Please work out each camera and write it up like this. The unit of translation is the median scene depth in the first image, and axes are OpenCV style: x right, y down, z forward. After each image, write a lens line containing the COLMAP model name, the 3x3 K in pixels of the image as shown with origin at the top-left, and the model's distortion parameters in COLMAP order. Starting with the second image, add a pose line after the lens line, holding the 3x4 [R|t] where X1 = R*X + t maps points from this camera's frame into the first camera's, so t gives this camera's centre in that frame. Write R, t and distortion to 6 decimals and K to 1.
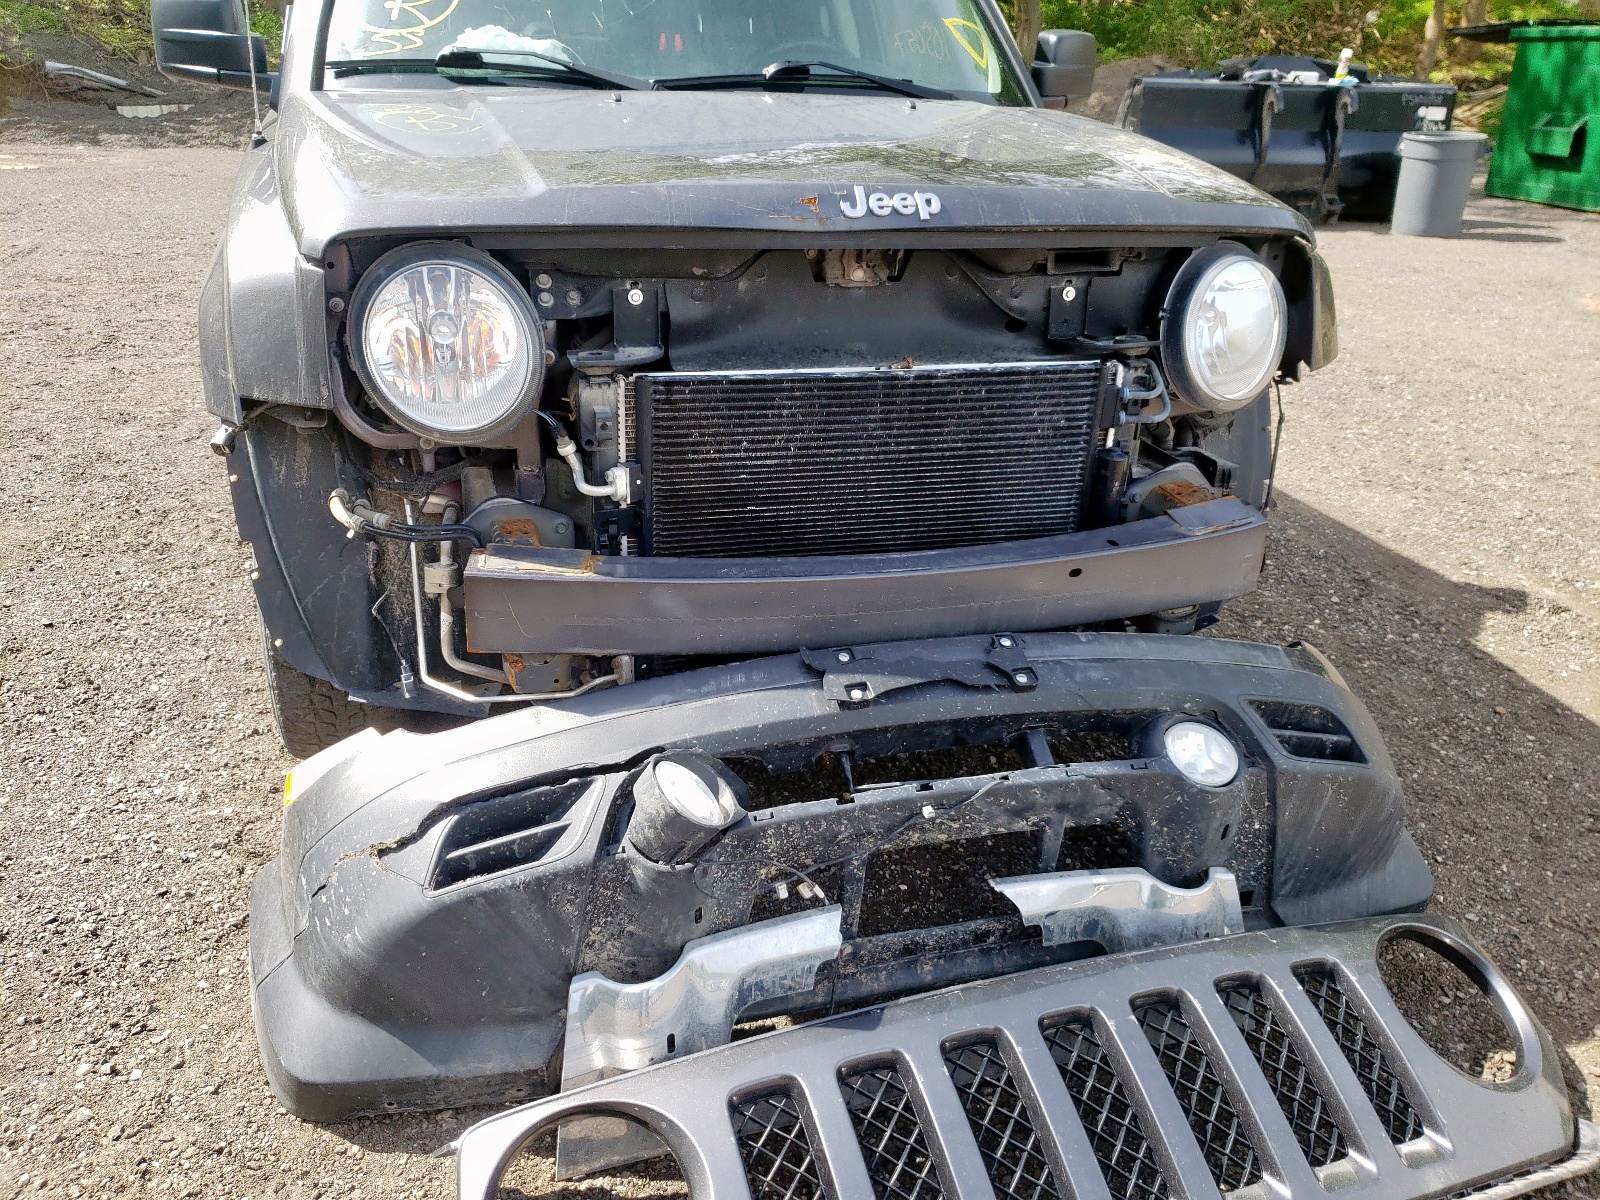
lens RADIAL K [[1250.8, 0, 800.0], [0, 1250.8, 600.0], [0, 0, 1]] dist [-0.000209, -0.005706]
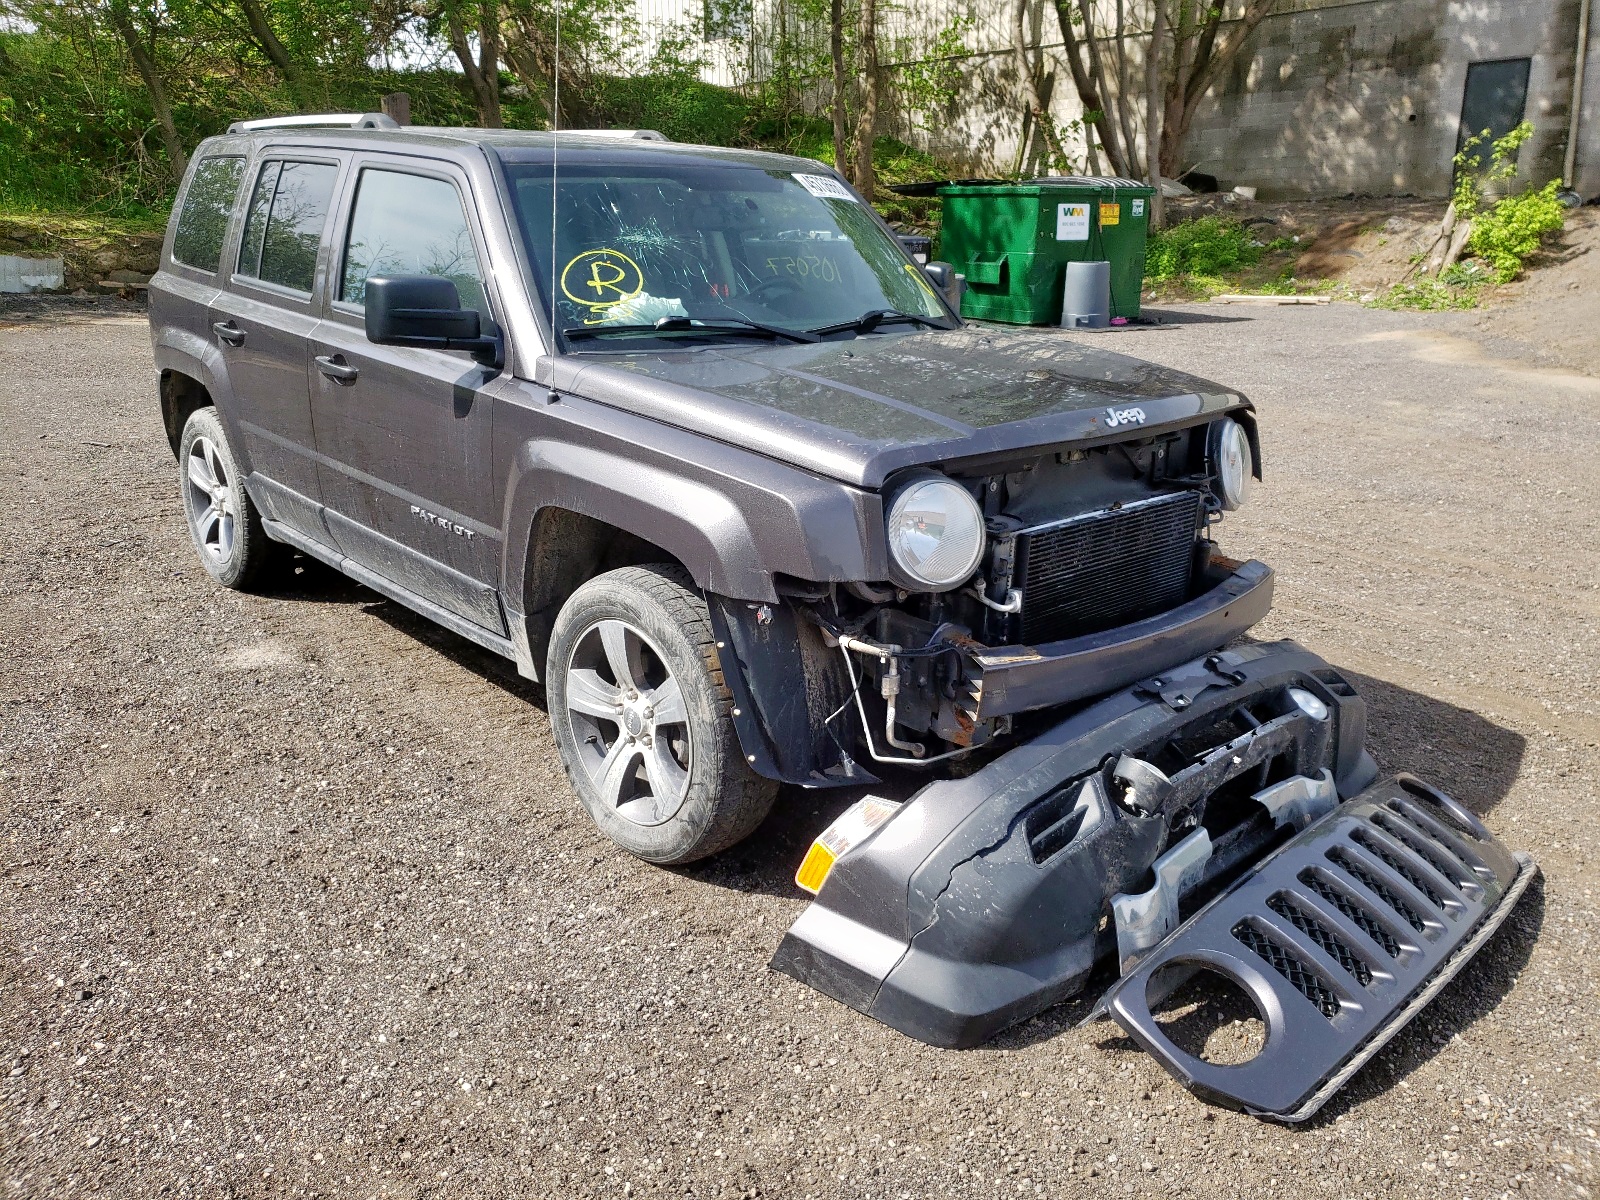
lens RADIAL K [[1209.8, 0, 800.0], [0, 1209.8, 600.0], [0, 0, 1]] dist [0.037995, -0.000700]
pose [[0.903393, -0.150631, 0.401486, -1.020166], [0.184832, 0.981616, -0.047607, -0.074165], [-0.386934, 0.117216, 0.914627, -0.307648]]
